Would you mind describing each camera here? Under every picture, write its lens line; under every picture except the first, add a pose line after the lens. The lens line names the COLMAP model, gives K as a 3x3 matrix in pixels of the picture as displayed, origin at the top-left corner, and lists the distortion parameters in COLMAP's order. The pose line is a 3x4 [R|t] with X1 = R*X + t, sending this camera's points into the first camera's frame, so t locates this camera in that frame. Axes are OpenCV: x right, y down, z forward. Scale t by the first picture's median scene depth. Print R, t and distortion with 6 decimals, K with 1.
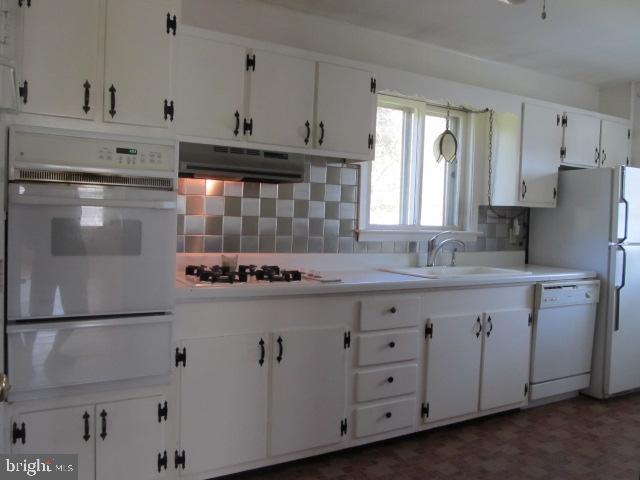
lens RADIAL K [[528.0, 0, 321.8], [0, 528.0, 240.1], [0, 0, 1]] dist [-0.064166, 0.034730]
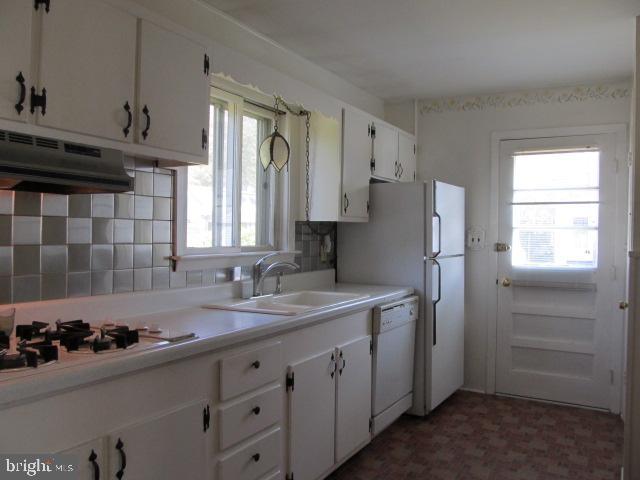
lens RADIAL K [[528.0, 0, 321.1], [0, 528.0, 237.4], [0, 0, 1]] dist [-0.064166, 0.034730]
pose [[0.859193, -0.026250, 0.510978, -0.145803], [0.038873, 0.999146, -0.014036, -0.030143], [-0.510173, 0.031923, 0.859479, 0.272538]]
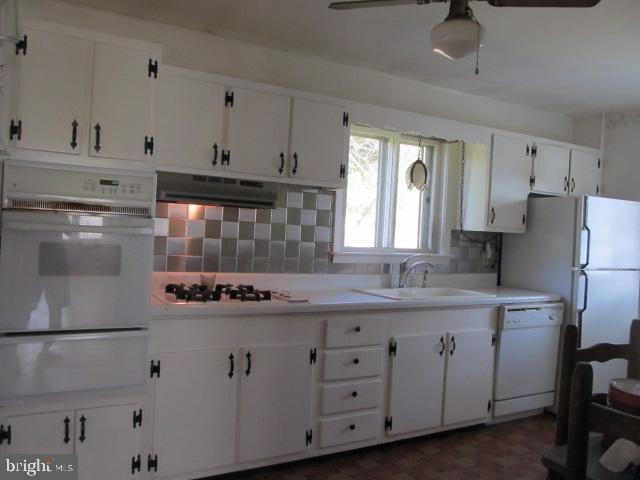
lens RADIAL K [[528.0, 0, 322.1], [0, 528.0, 239.9], [0, 0, 1]] dist [-0.064166, 0.034730]
pose [[0.999793, 0.017943, -0.009544, 0.062488], [-0.018164, 0.999556, -0.023612, -0.019777], [0.009116, 0.023780, 0.999676, -0.071613]]
